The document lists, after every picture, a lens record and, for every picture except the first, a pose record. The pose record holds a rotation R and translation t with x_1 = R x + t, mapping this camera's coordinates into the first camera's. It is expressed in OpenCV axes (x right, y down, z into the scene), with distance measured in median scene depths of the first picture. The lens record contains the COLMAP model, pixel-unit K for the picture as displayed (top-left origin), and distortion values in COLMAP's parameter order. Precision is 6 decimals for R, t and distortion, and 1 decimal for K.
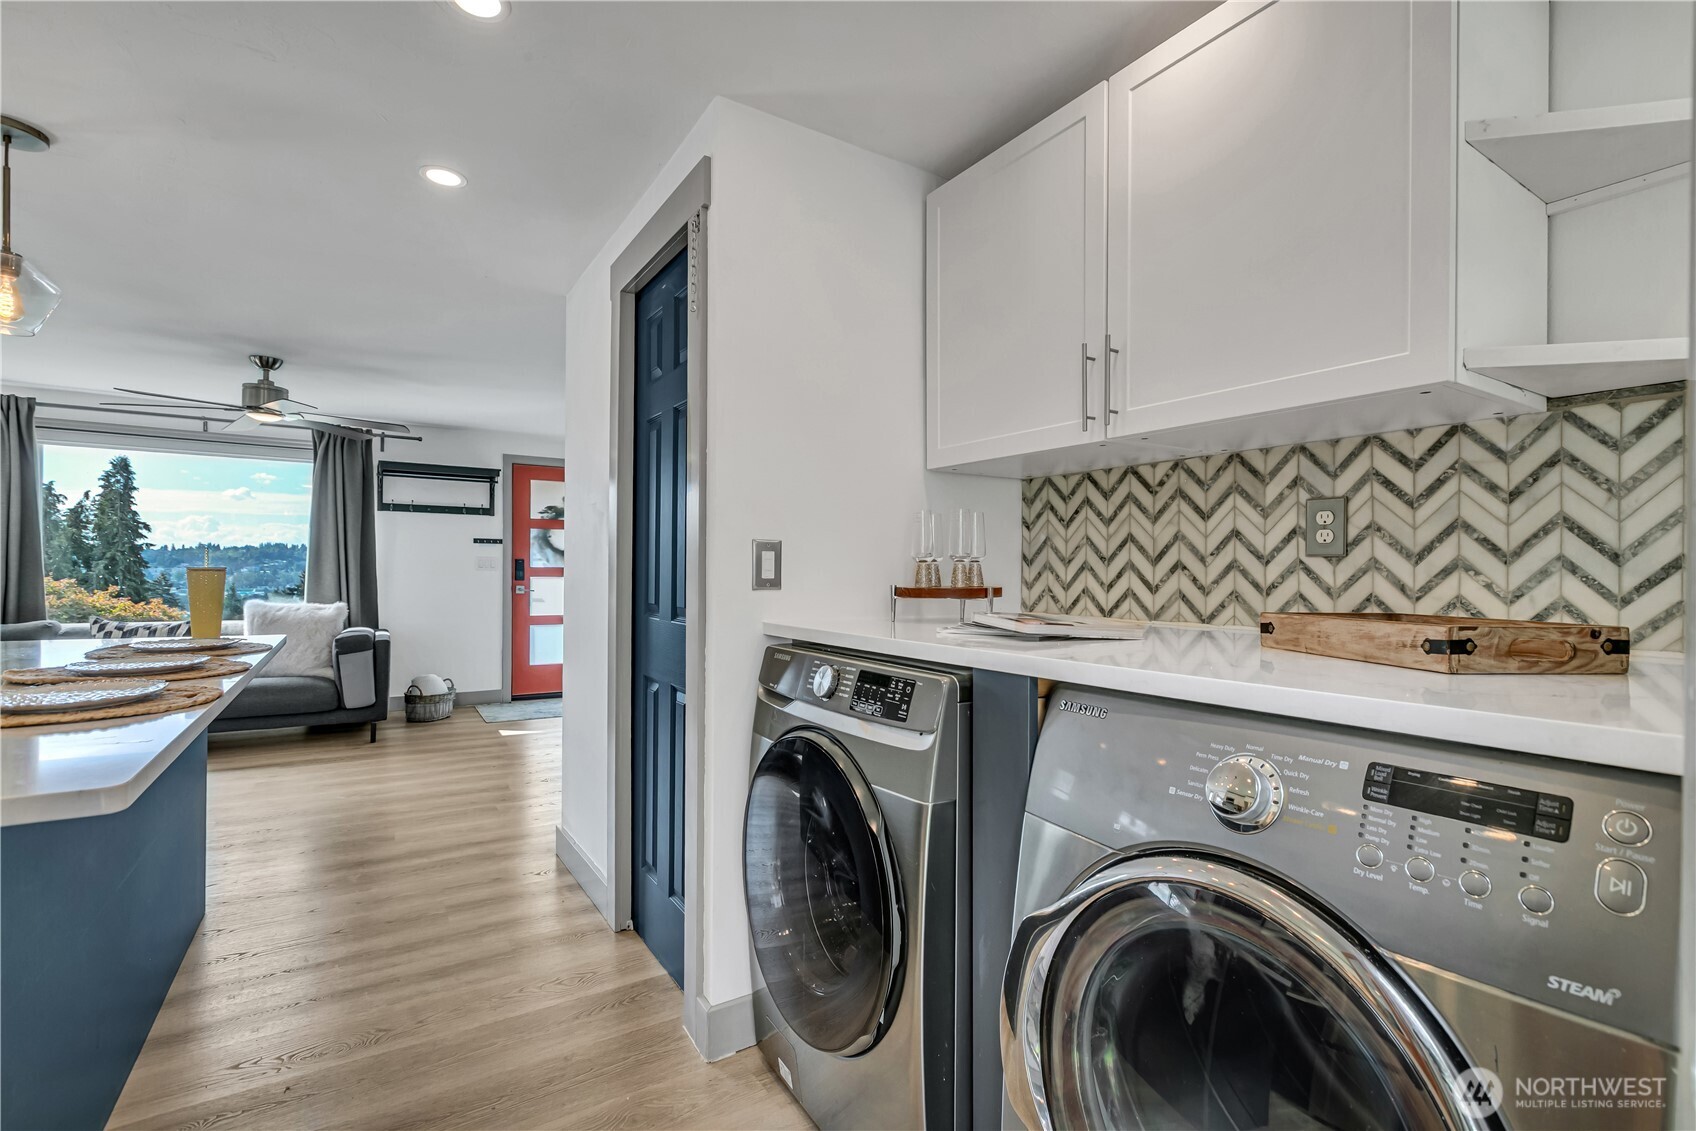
lens RADIAL K [[774.2, 0, 848.0], [0, 774.2, 565.5], [0, 0, 1]] dist [0.002827, 0.000291]
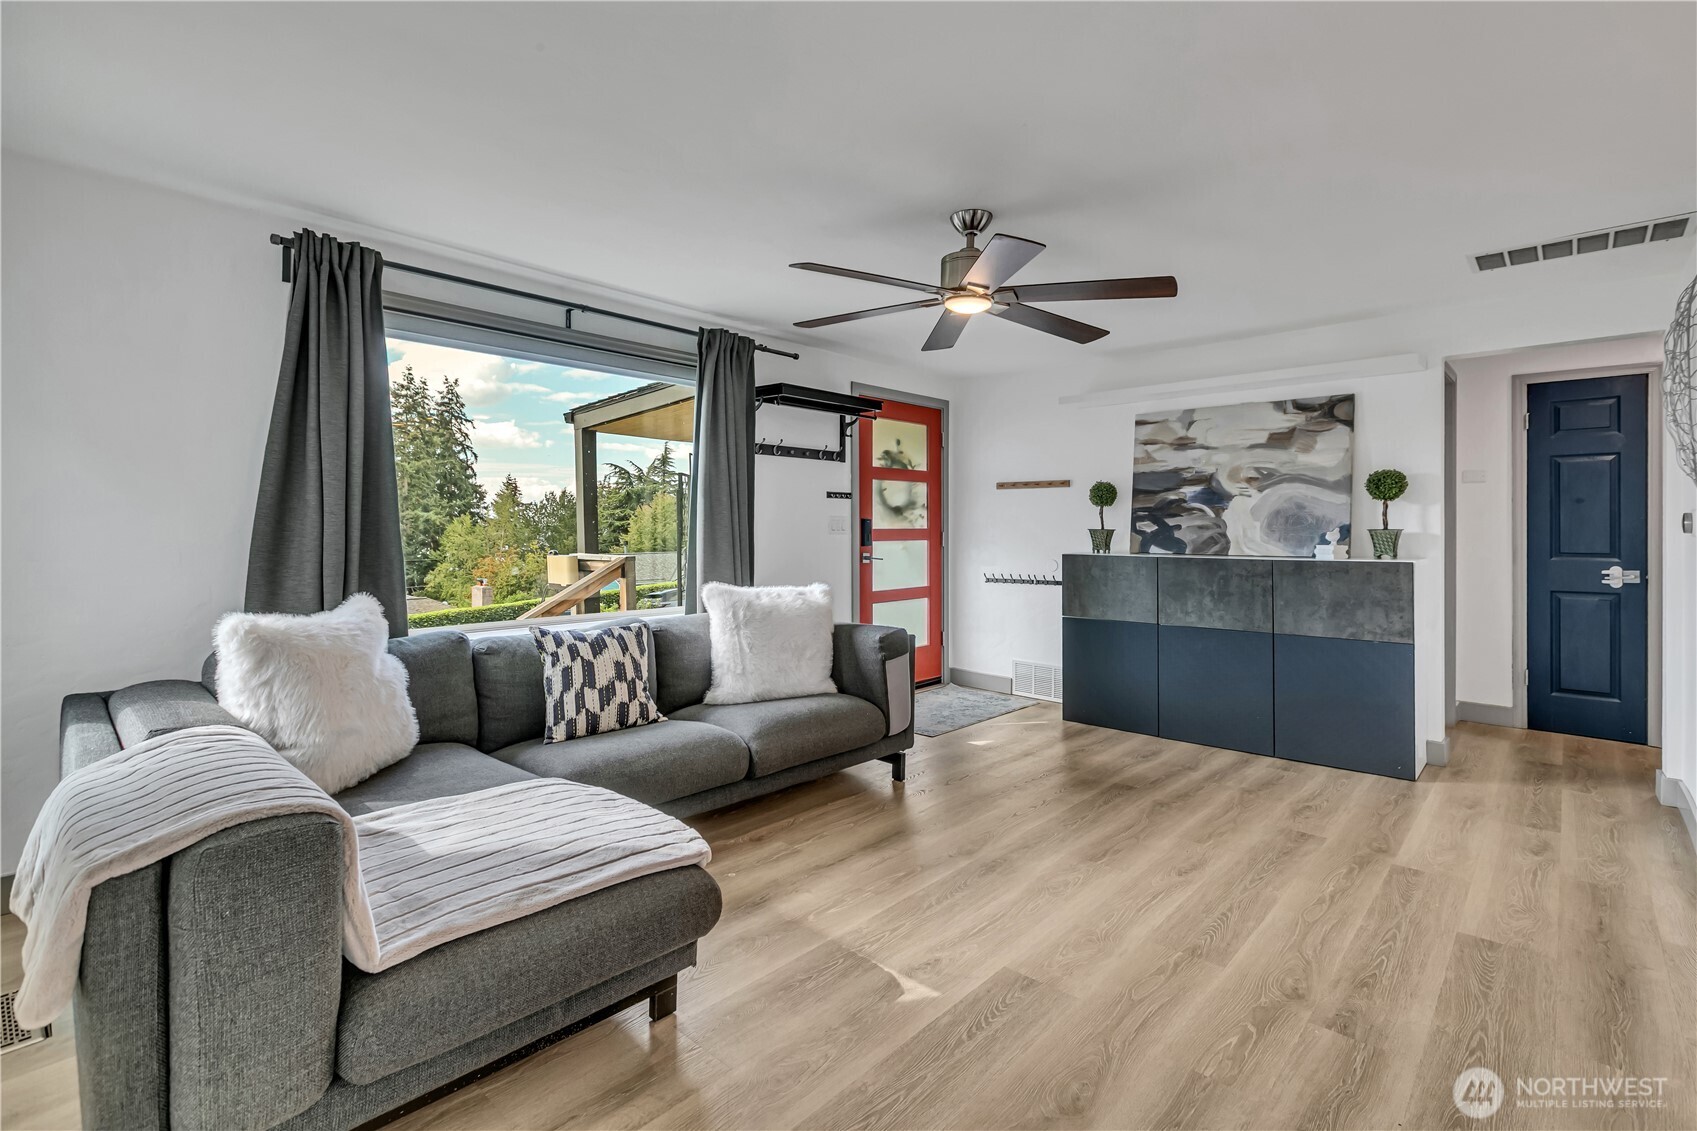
lens RADIAL K [[788.4, 0, 863.2], [0, 788.4, 534.0], [0, 0, 1]] dist [-0.000359, 0.000003]
pose [[0.962846, -0.012564, 0.269757, -0.751990], [0.006910, 0.999736, 0.021897, -0.011776], [-0.269961, -0.019219, 0.962679, 0.284352]]
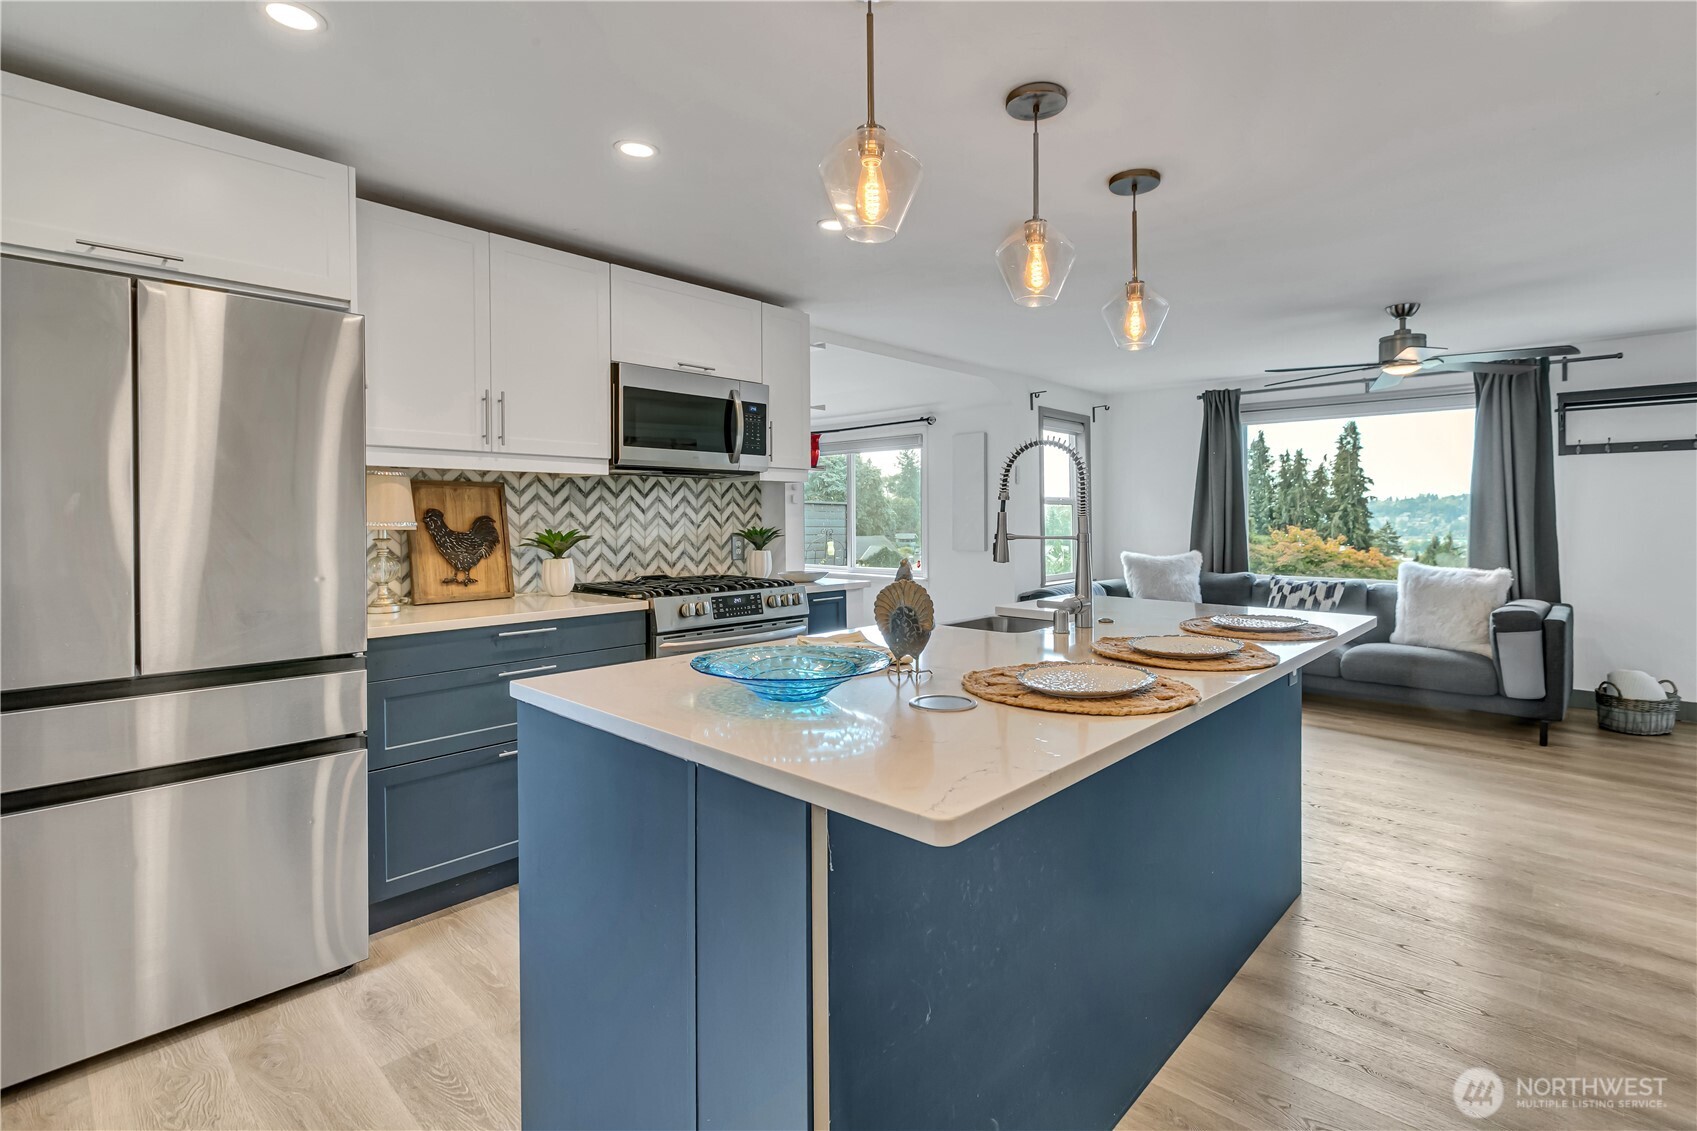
lens RADIAL K [[788.4, 0, 863.2], [0, 788.4, 534.0], [0, 0, 1]] dist [-0.000359, 0.000003]
pose [[0.258130, 0.008062, -0.966076, -0.003008], [0.016902, 0.999774, 0.012859, -0.012658], [0.965962, -0.019648, 0.257936, 0.095311]]
